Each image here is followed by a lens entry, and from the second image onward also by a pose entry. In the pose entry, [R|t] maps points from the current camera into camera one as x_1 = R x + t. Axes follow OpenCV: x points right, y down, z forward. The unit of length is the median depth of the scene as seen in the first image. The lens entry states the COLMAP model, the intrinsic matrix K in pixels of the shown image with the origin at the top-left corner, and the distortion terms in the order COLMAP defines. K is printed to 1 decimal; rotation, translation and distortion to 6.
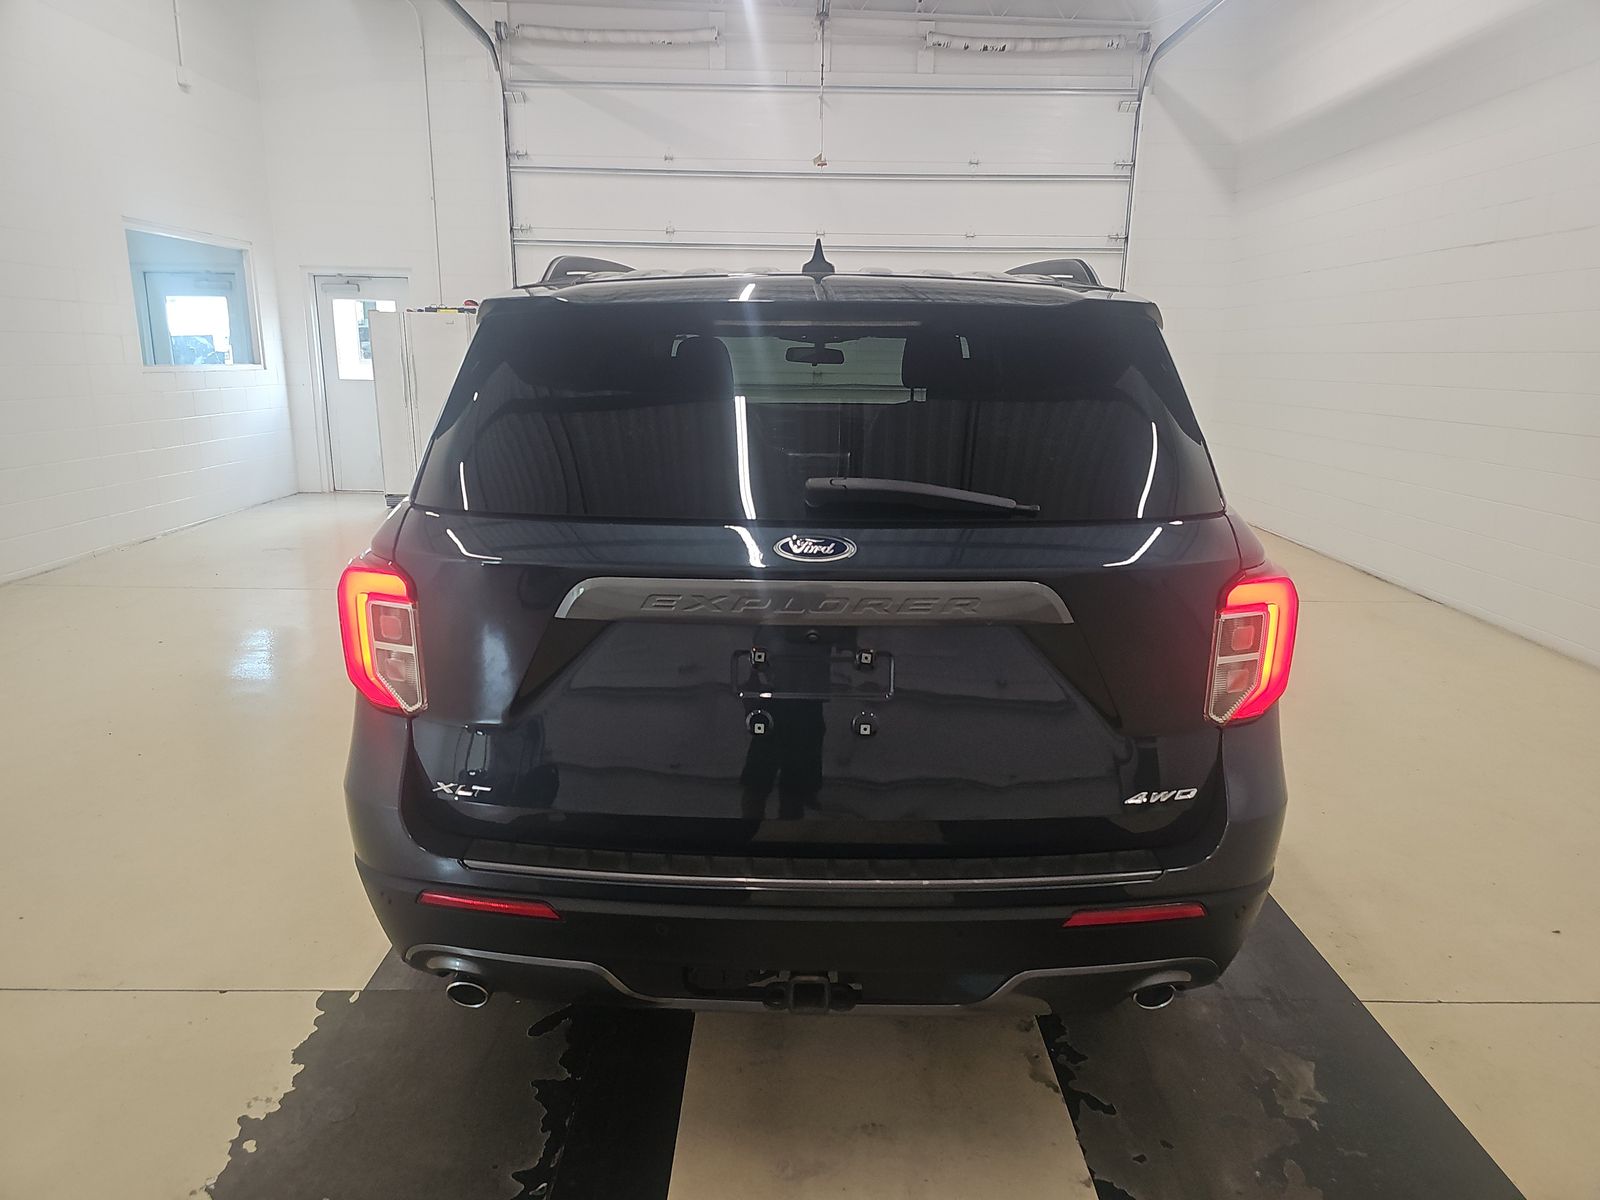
lens RADIAL K [[1061.5, 0, 812.2], [0, 1061.5, 603.8], [0, 0, 1]] dist [0.003905, -0.000407]
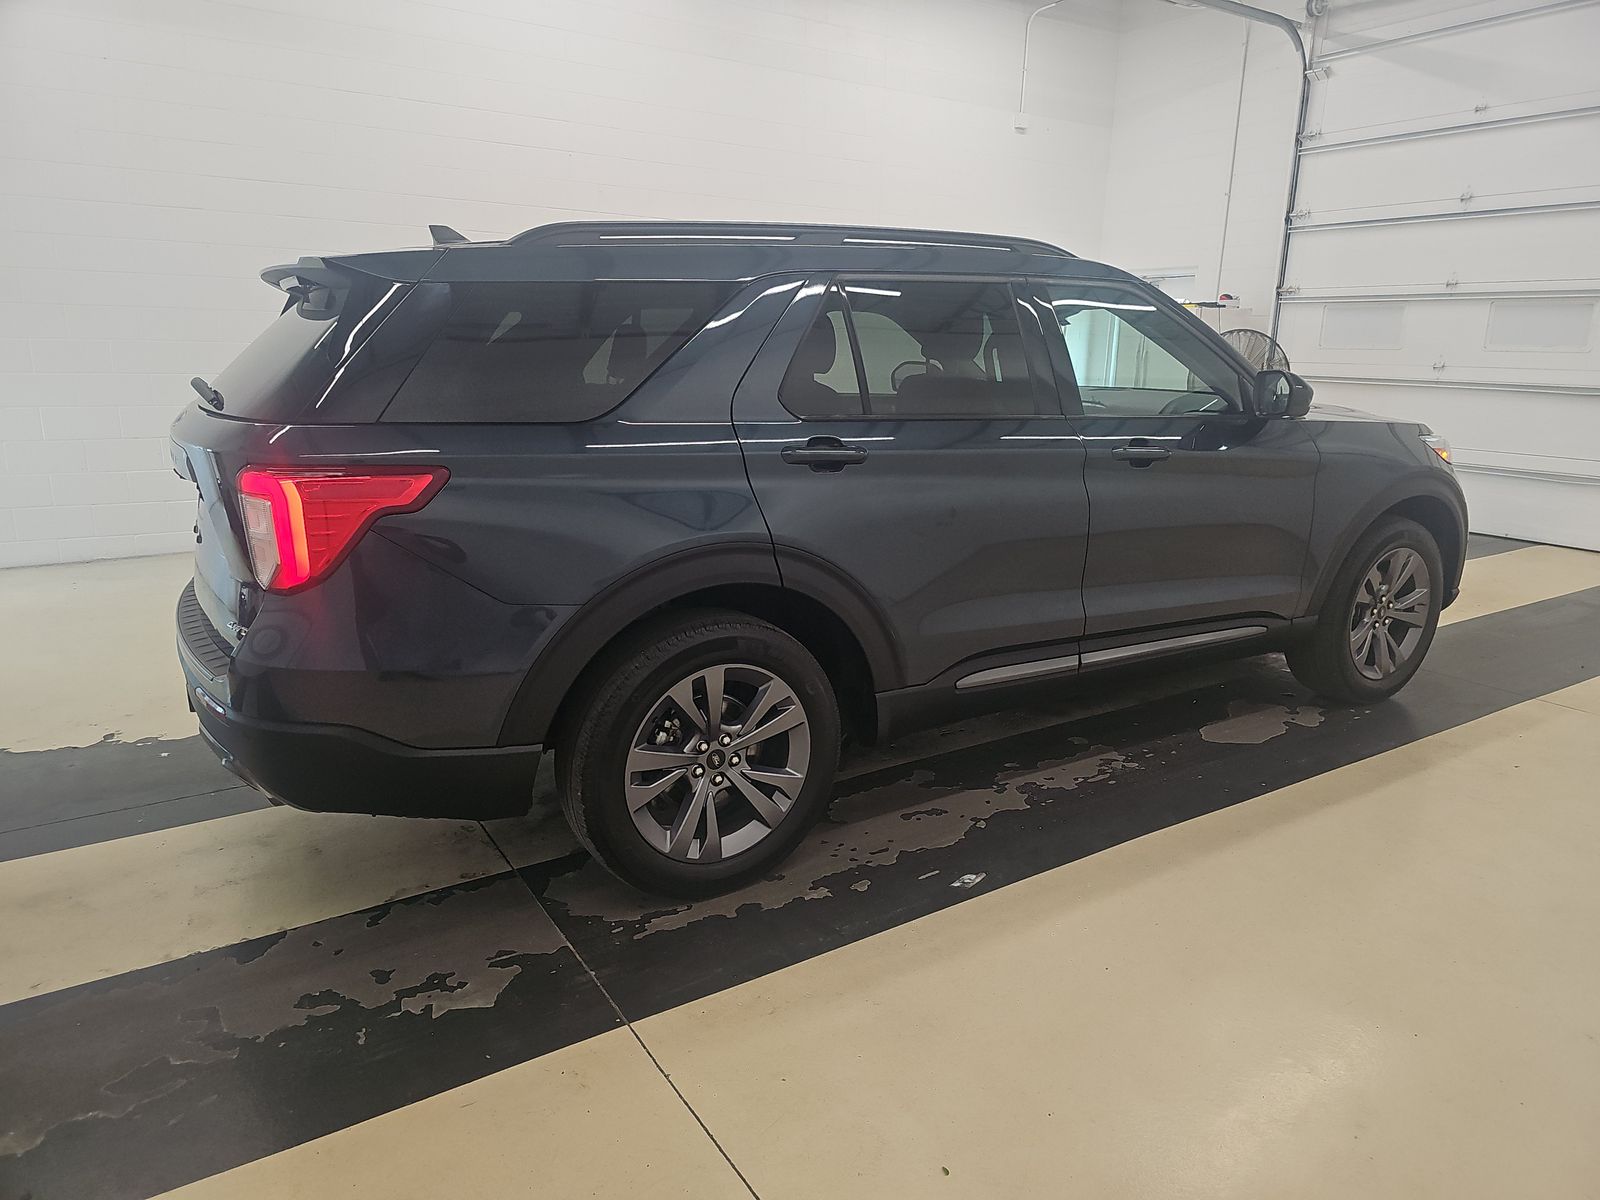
lens RADIAL K [[1061.5, 0, 812.2], [0, 1061.5, 603.8], [0, 0, 1]] dist [0.003905, -0.000407]
pose [[0.539975, 0.191355, -0.819640, 0.337041], [-0.197428, 0.975440, 0.097664, -0.023911], [0.818198, 0.109084, 0.564493, 0.154251]]
